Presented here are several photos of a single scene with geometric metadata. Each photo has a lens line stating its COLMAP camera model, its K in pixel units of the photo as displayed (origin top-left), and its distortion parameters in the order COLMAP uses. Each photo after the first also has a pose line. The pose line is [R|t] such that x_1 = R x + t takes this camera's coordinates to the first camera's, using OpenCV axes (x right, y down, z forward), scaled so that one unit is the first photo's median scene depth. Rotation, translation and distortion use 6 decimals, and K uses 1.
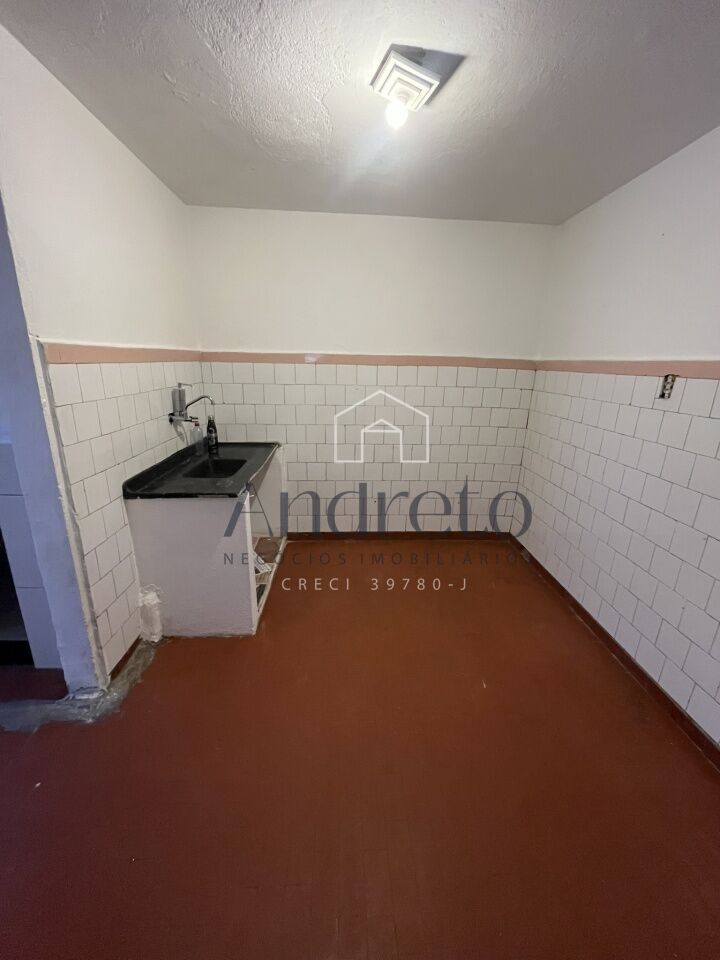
lens RADIAL K [[388.2, 0, 358.7], [0, 388.2, 479.4], [0, 0, 1]] dist [-0.007717, 0.000461]
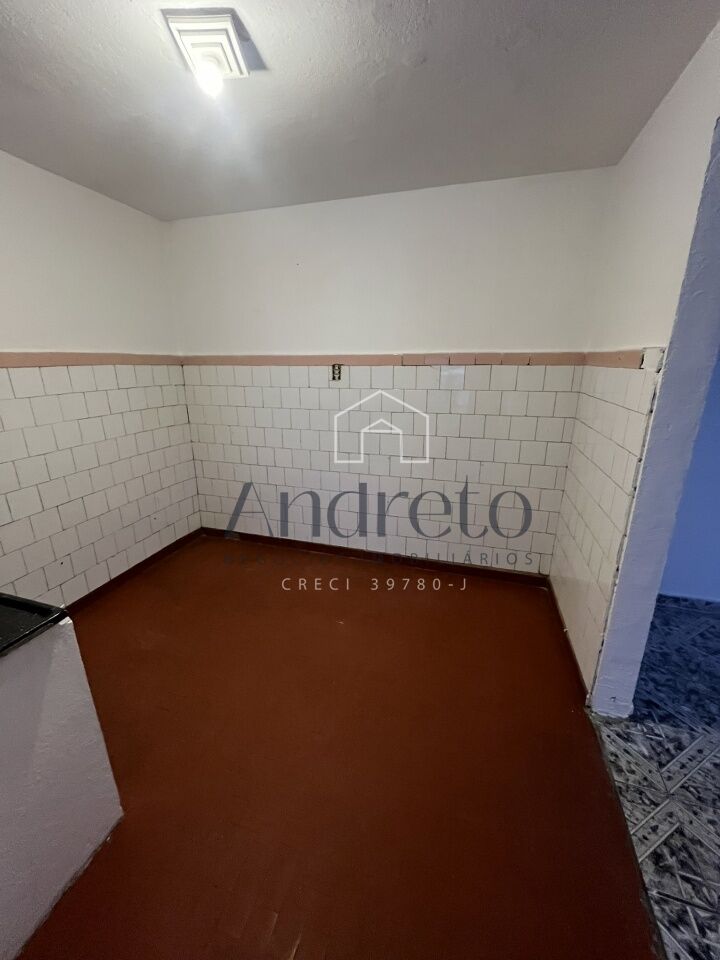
lens RADIAL K [[388.2, 0, 359.3], [0, 388.2, 478.5], [0, 0, 1]] dist [-0.007717, 0.000461]
pose [[0.326295, -0.296104, 0.897694, -0.619558], [0.283941, 0.936517, 0.205702, -0.130201], [-0.901615, 0.187773, 0.389657, 0.384463]]
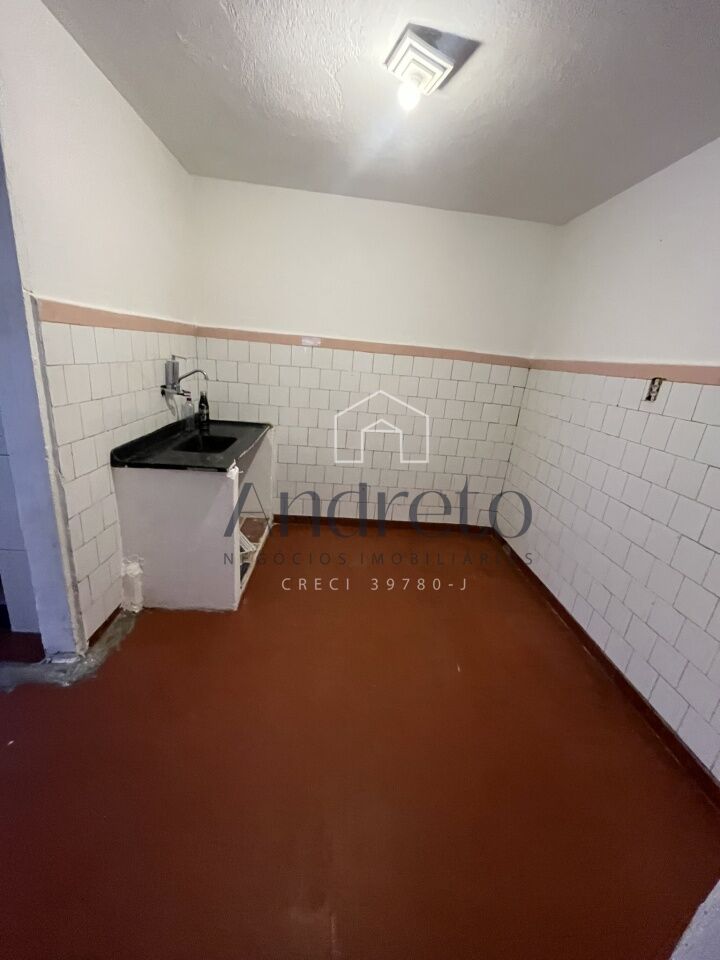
lens RADIAL K [[388.2, 0, 358.8], [0, 388.2, 479.6], [0, 0, 1]] dist [-0.007717, 0.000461]
pose [[0.997757, 0.060161, 0.029364, -0.000481], [-0.060685, 0.998008, 0.017268, 0.027769], [-0.028266, -0.019011, 0.999420, -0.009926]]
